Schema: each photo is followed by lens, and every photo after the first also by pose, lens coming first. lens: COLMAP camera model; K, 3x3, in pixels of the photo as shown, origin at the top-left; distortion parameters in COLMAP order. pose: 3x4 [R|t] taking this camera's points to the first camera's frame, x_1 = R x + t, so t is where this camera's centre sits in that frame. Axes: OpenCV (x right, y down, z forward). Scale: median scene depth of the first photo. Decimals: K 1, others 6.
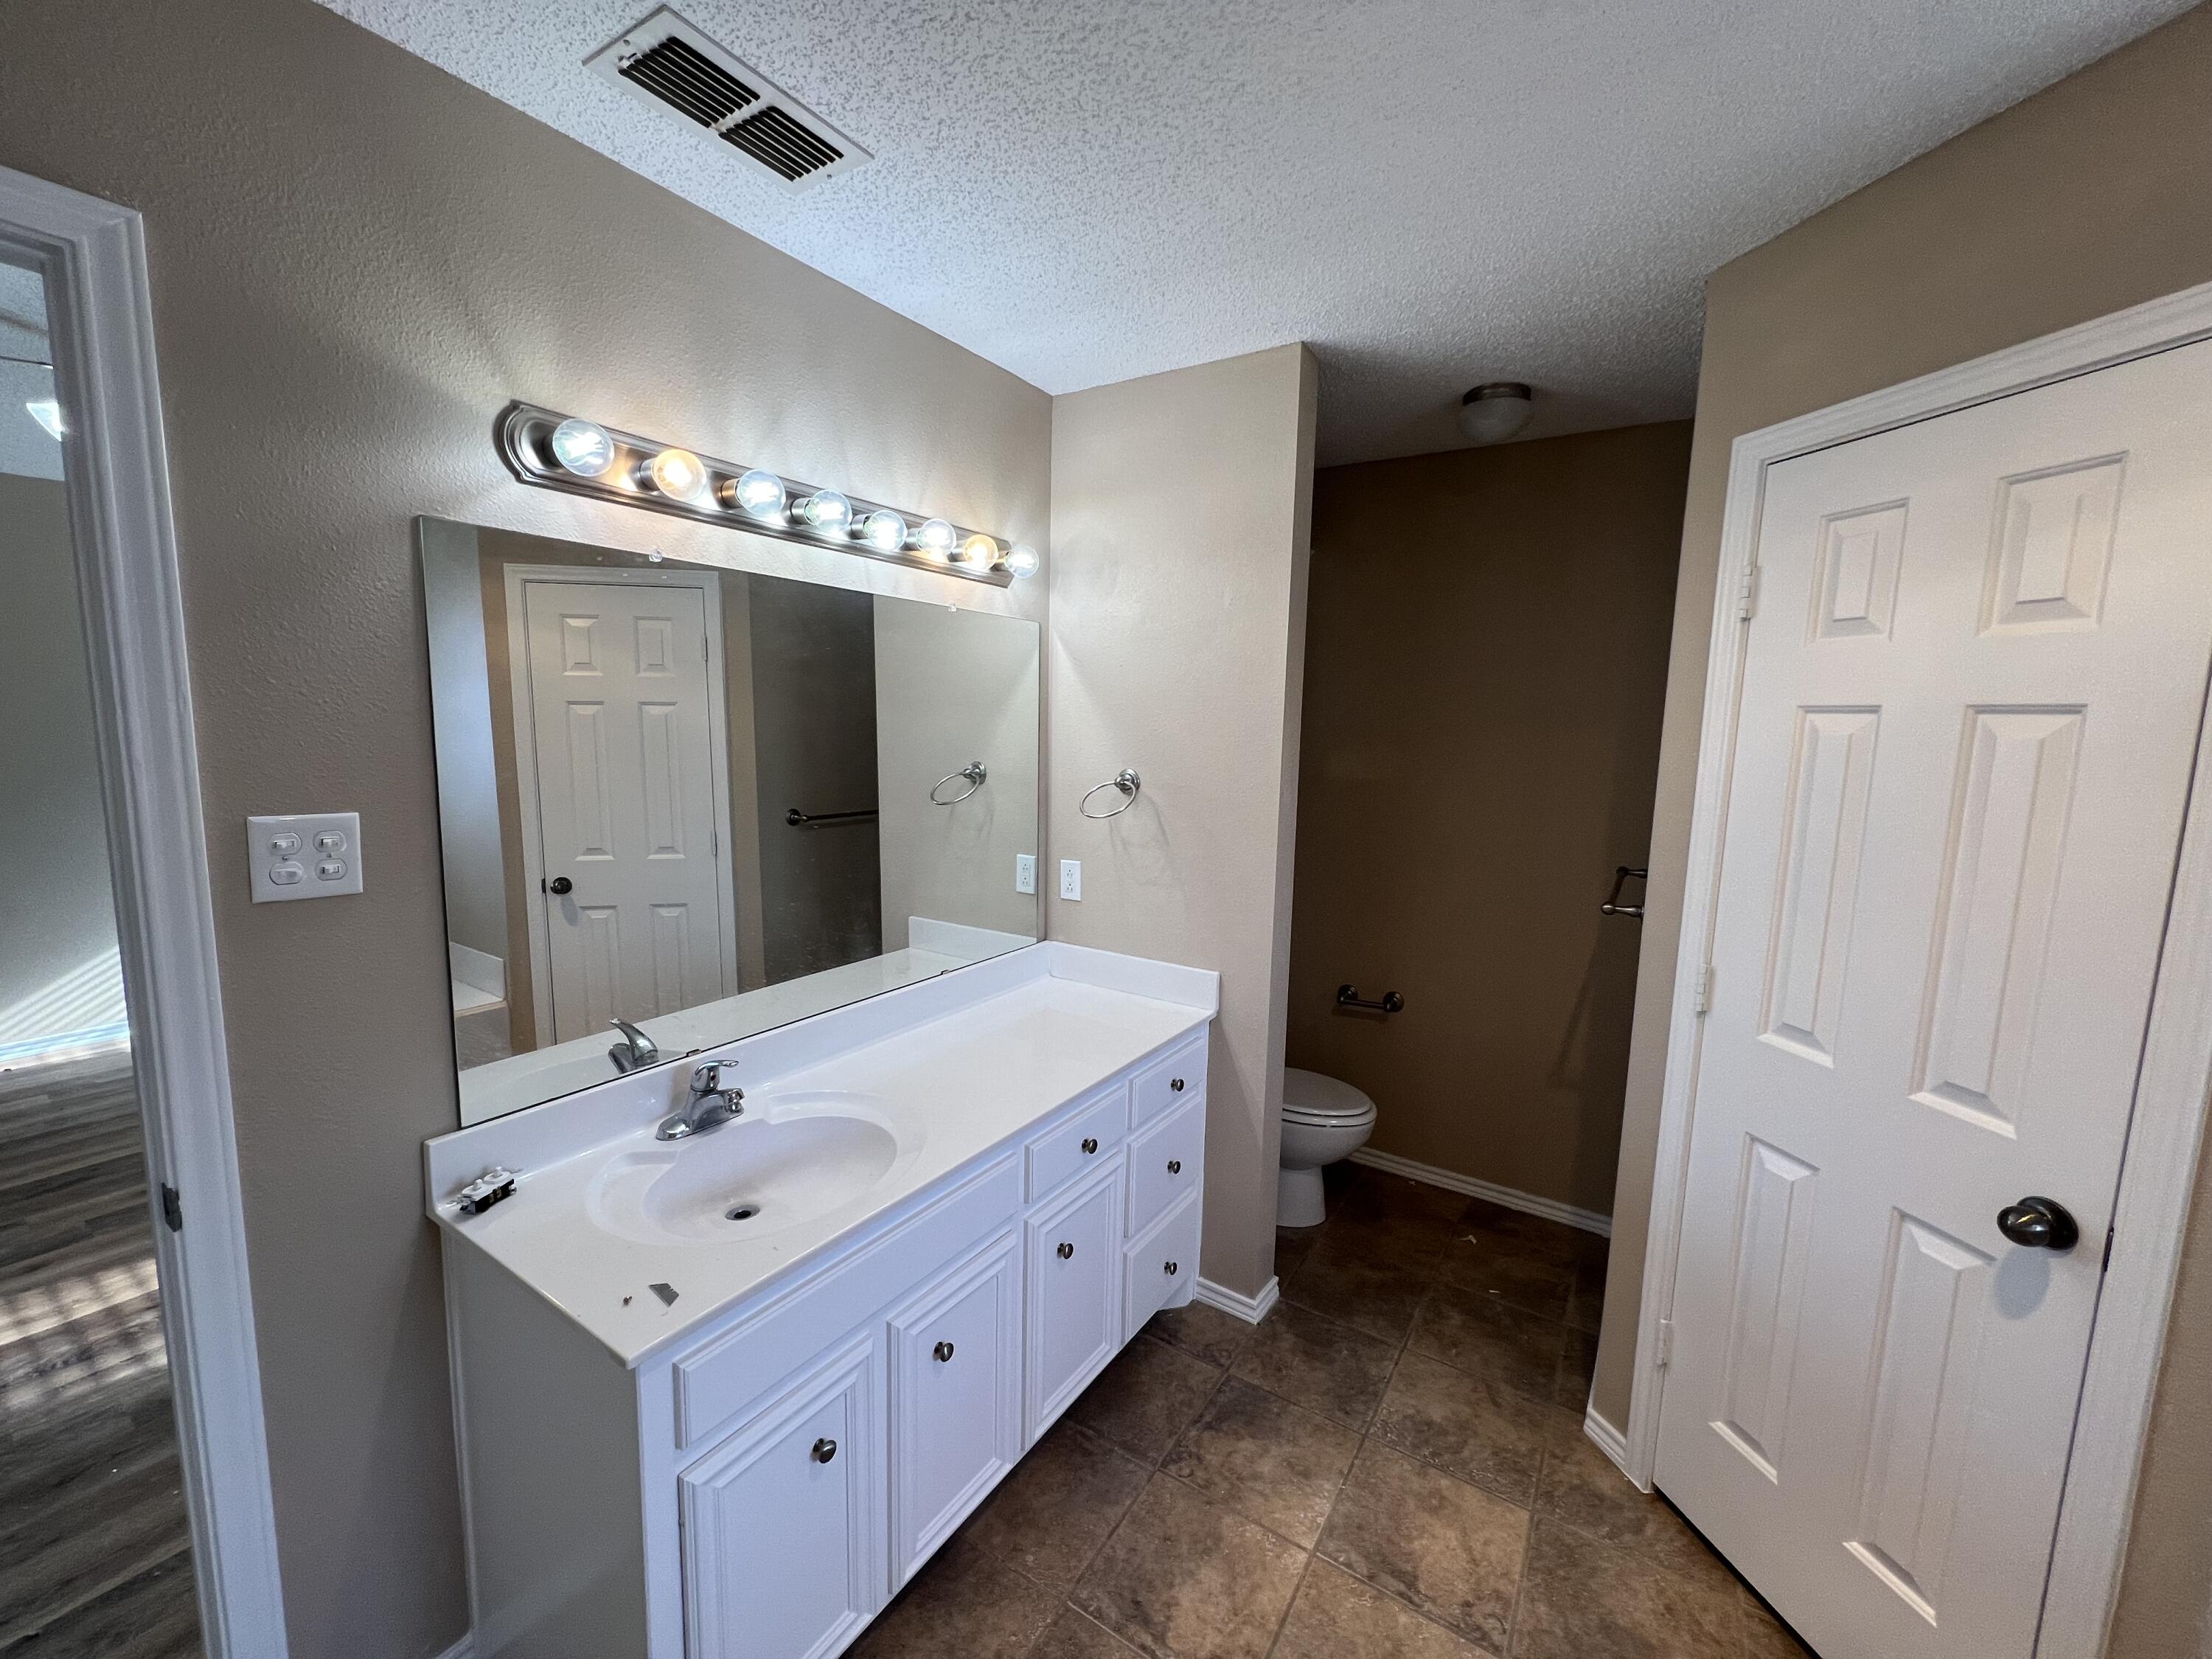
lens RADIAL K [[883.0, 0, 1102.6], [0, 883.0, 827.3], [0, 0, 1]] dist [-0.001254, 0.000228]
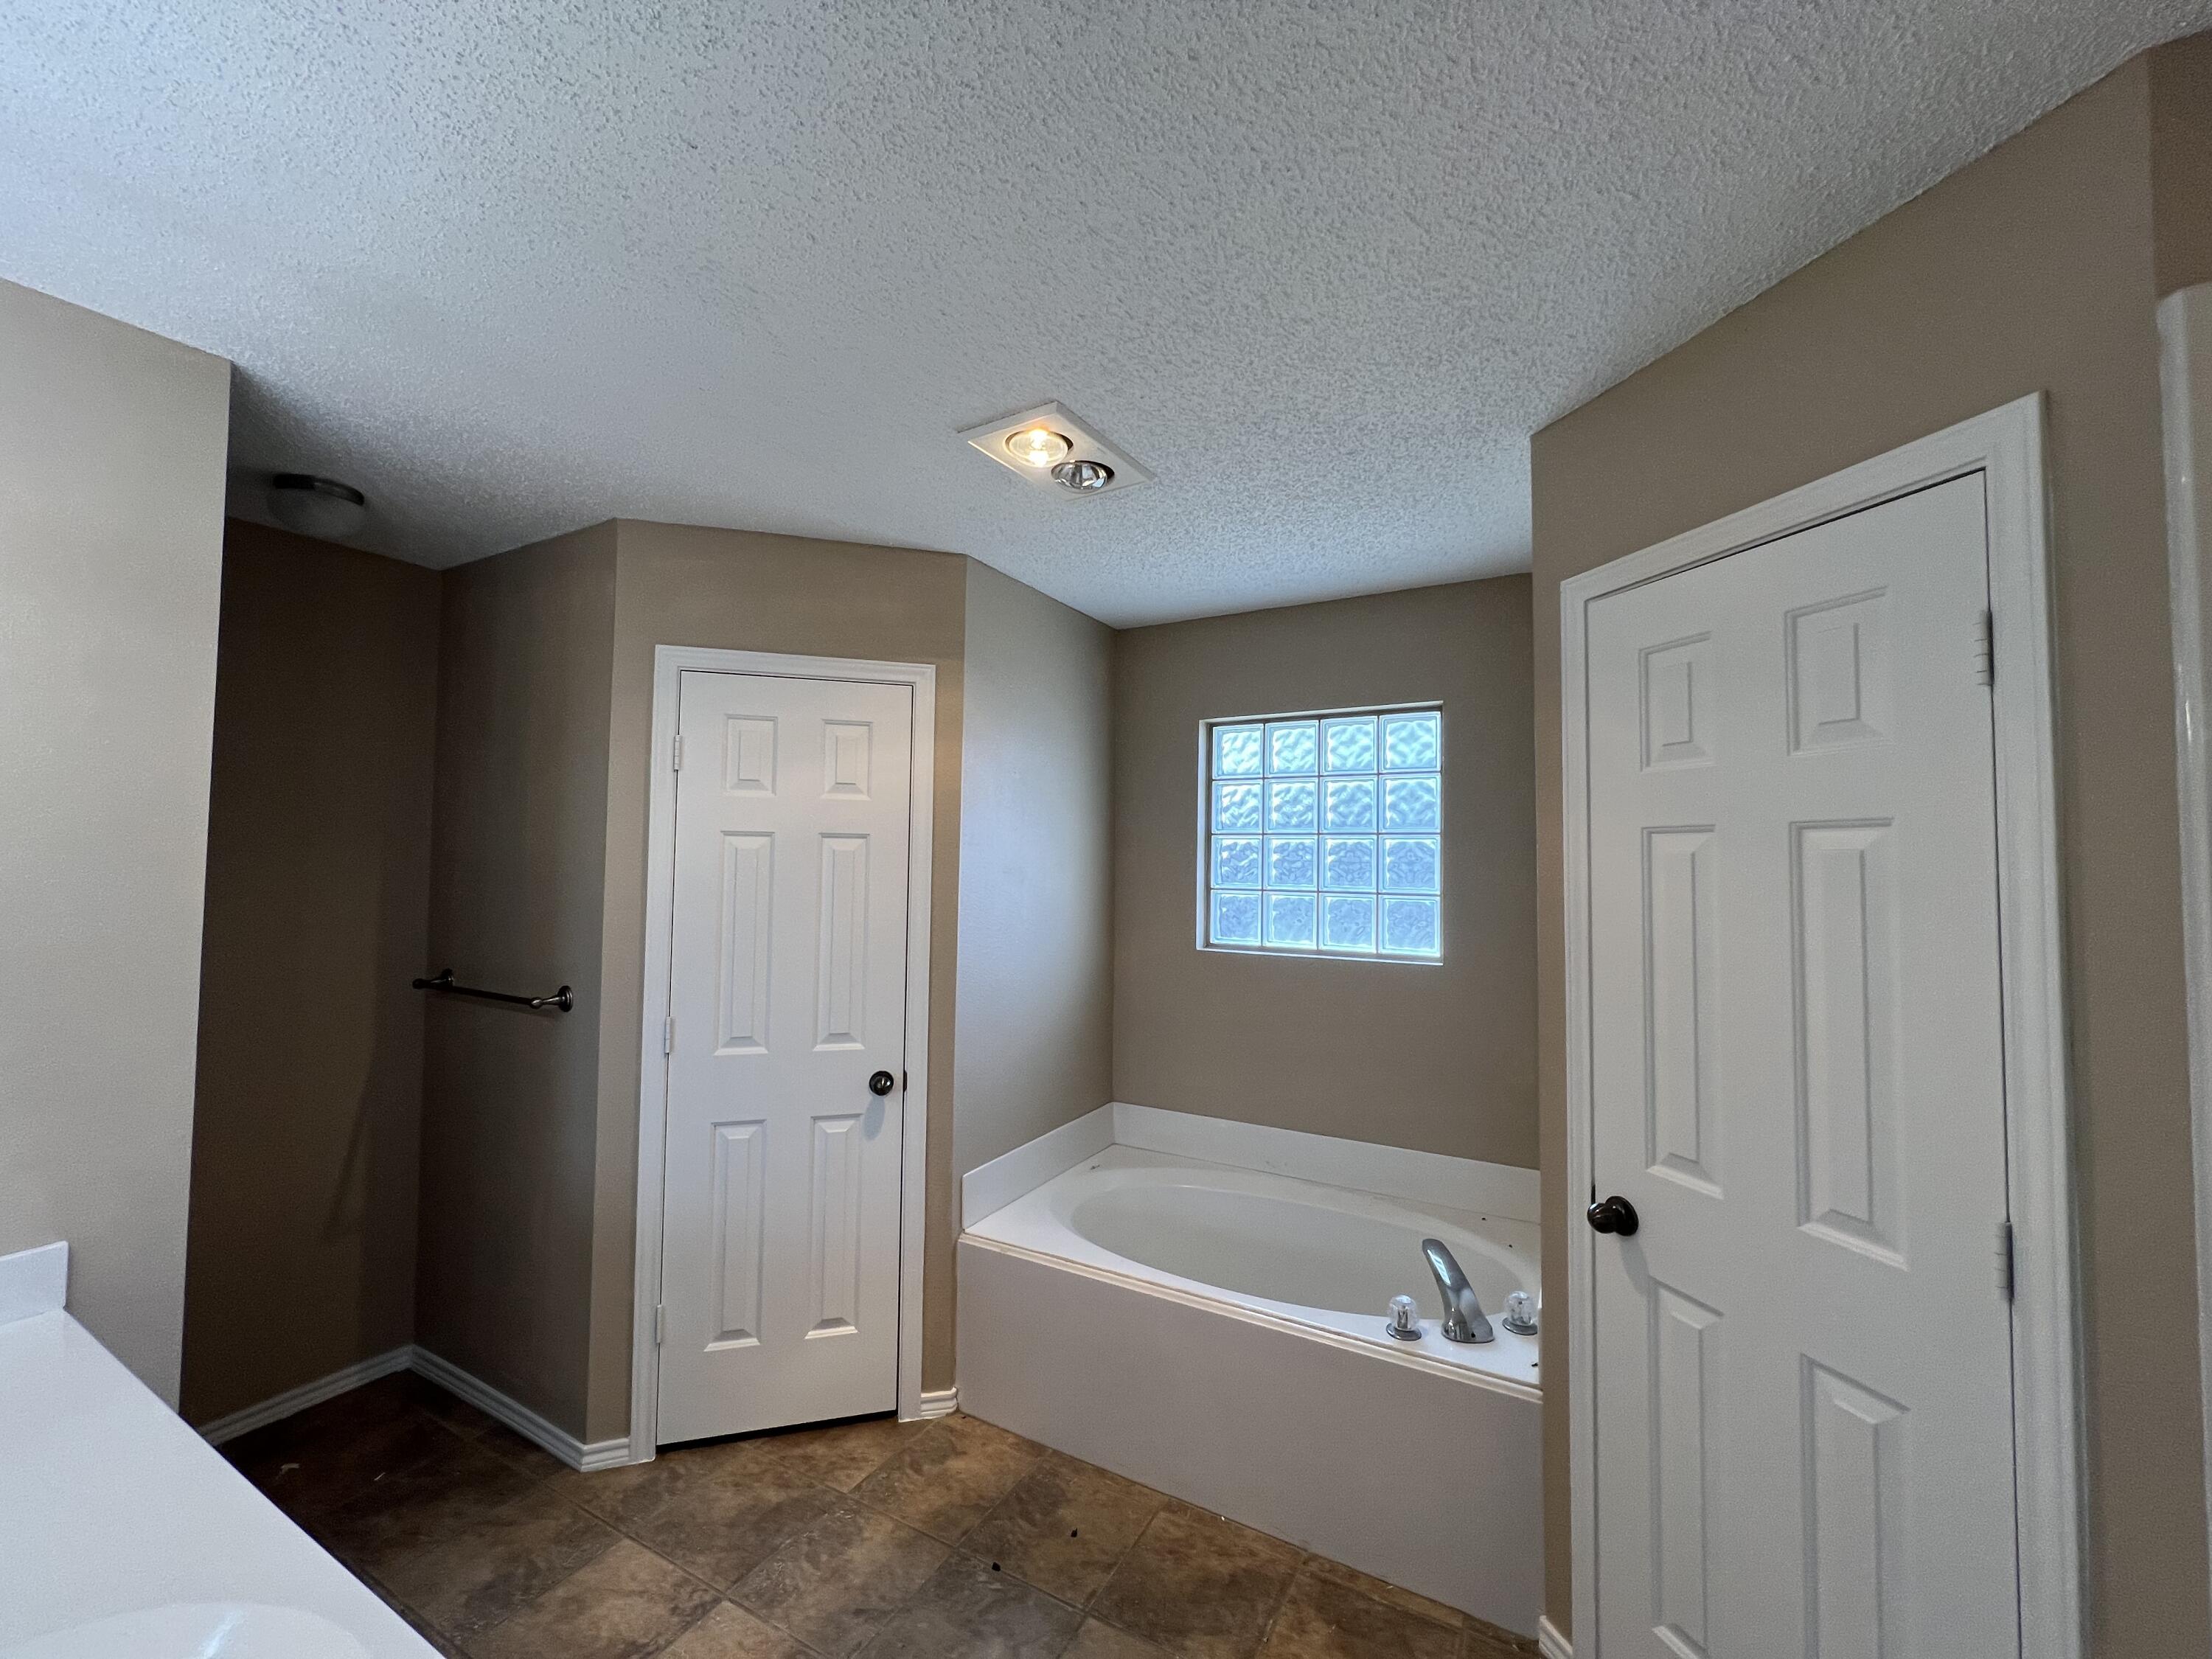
lens RADIAL K [[883.0, 0, 1102.6], [0, 883.0, 827.3], [0, 0, 1]] dist [-0.001254, 0.000228]
pose [[-0.065205, 0.015903, 0.997745, -0.713862], [0.111359, 0.993743, -0.008562, -0.048812], [-0.991639, 0.110550, -0.066568, 0.381185]]
